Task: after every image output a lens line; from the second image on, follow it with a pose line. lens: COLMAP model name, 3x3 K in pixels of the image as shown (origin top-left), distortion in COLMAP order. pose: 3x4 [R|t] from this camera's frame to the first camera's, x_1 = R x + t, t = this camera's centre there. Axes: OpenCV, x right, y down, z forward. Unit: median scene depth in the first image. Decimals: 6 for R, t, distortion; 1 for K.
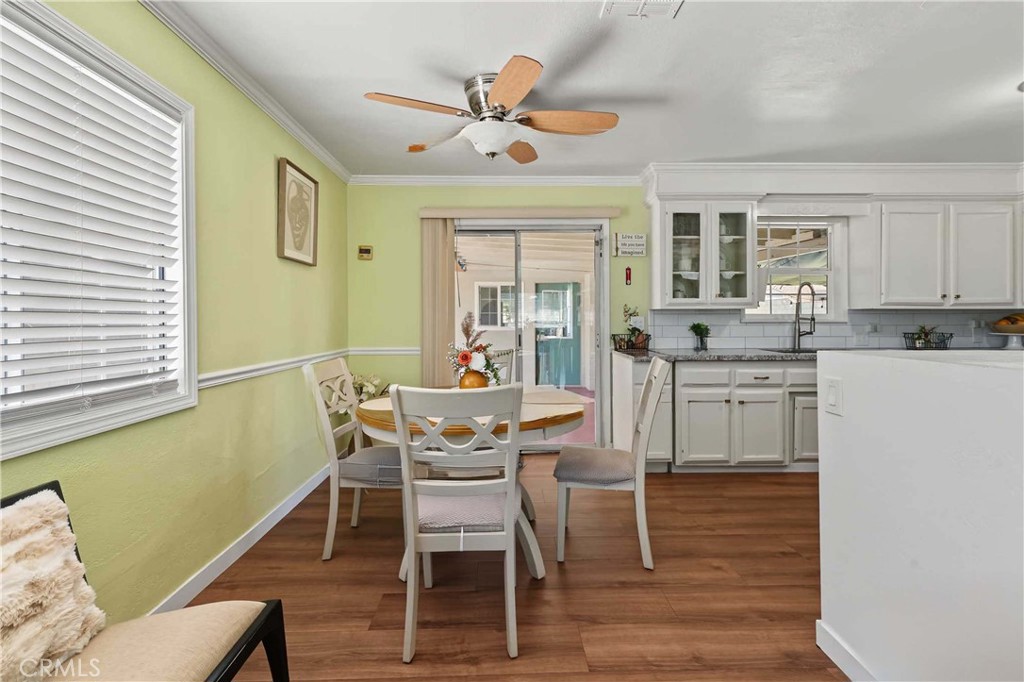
lens RADIAL K [[450.1, 0, 511.7], [0, 450.1, 318.3], [0, 0, 1]] dist [0.004198, 0.001211]
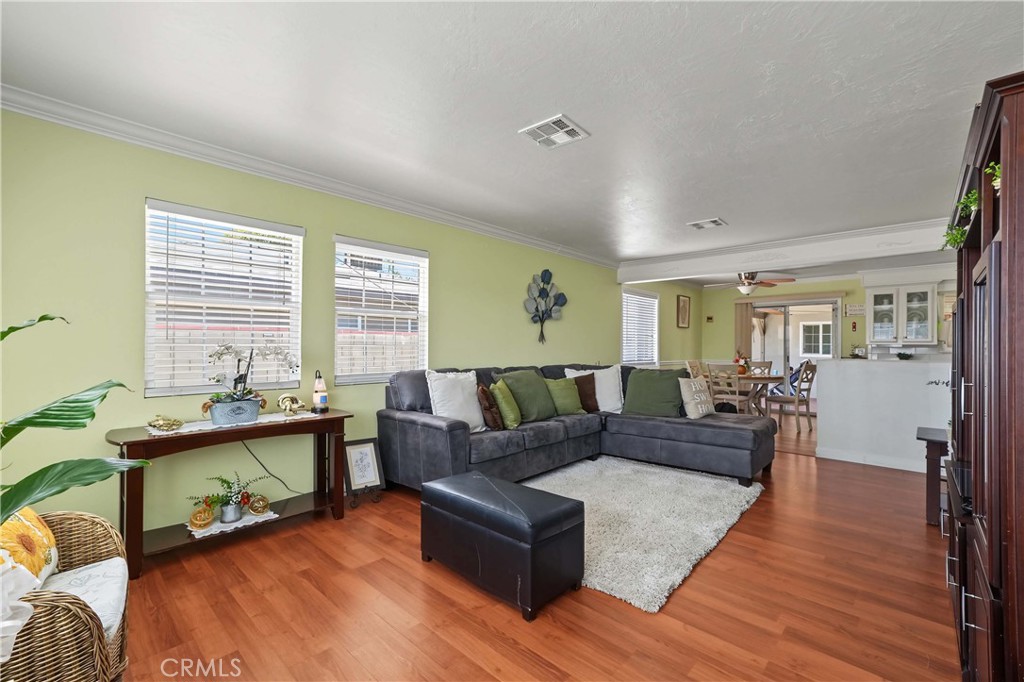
lens RADIAL K [[450.1, 0, 508.5], [0, 450.1, 343.2], [0, 0, 1]] dist [0.004198, 0.001211]
pose [[0.711691, 0.007167, -0.702456, 0.584663], [-0.012137, 0.999924, -0.002095, -0.004293], [0.702388, 0.010017, 0.711724, -1.421293]]
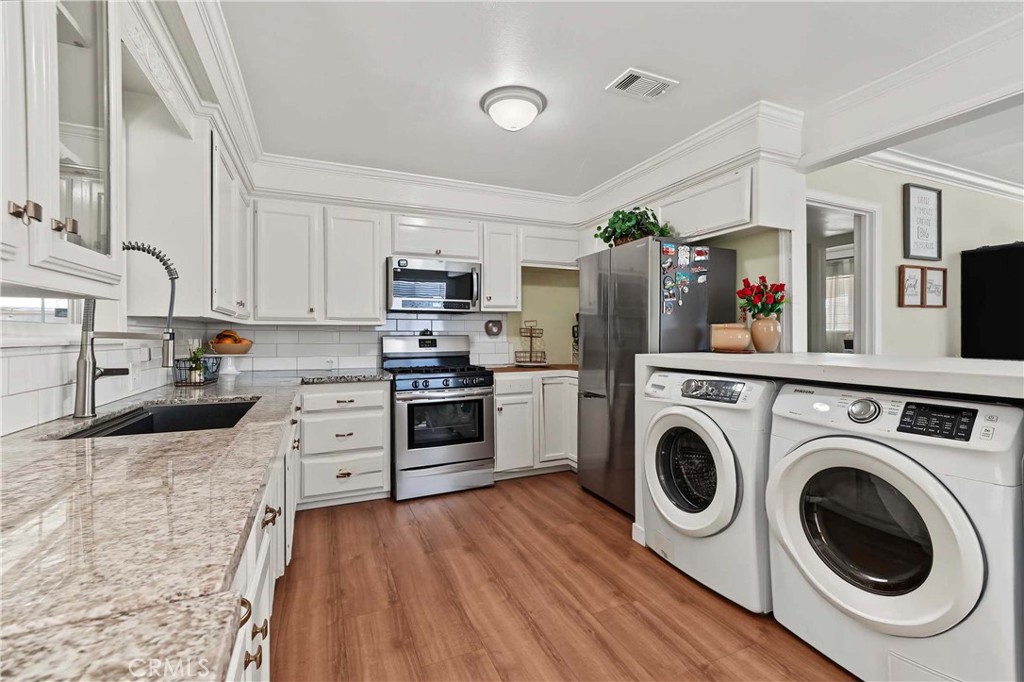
lens RADIAL K [[450.1, 0, 498.3], [0, 450.1, 337.9], [0, 0, 1]] dist [0.004198, 0.001211]
pose [[-0.378976, 0.003598, 0.925400, 0.166905], [0.006251, 0.999980, -0.001328, 0.007626], [-0.925385, 0.005281, -0.378991, 0.884376]]
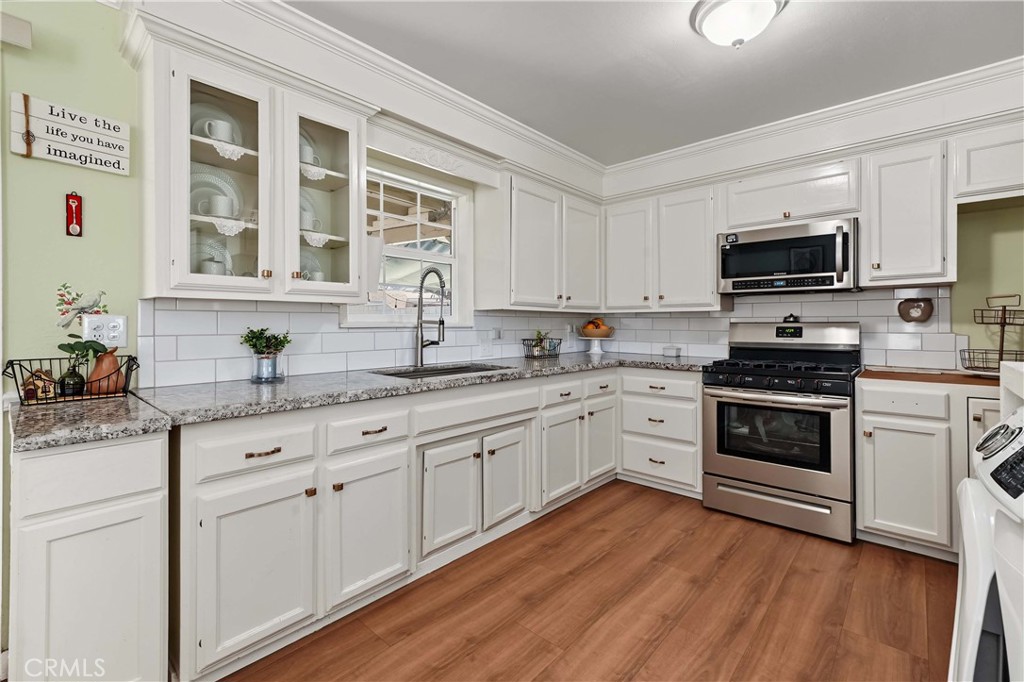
lens RADIAL K [[450.1, 0, 510.4], [0, 450.1, 326.4], [0, 0, 1]] dist [0.004198, 0.001211]
pose [[0.686035, -0.001637, 0.727567, 0.244307], [-0.001419, 0.999993, 0.003587, 0.005275], [-0.727568, -0.003493, 0.686027, 0.457318]]
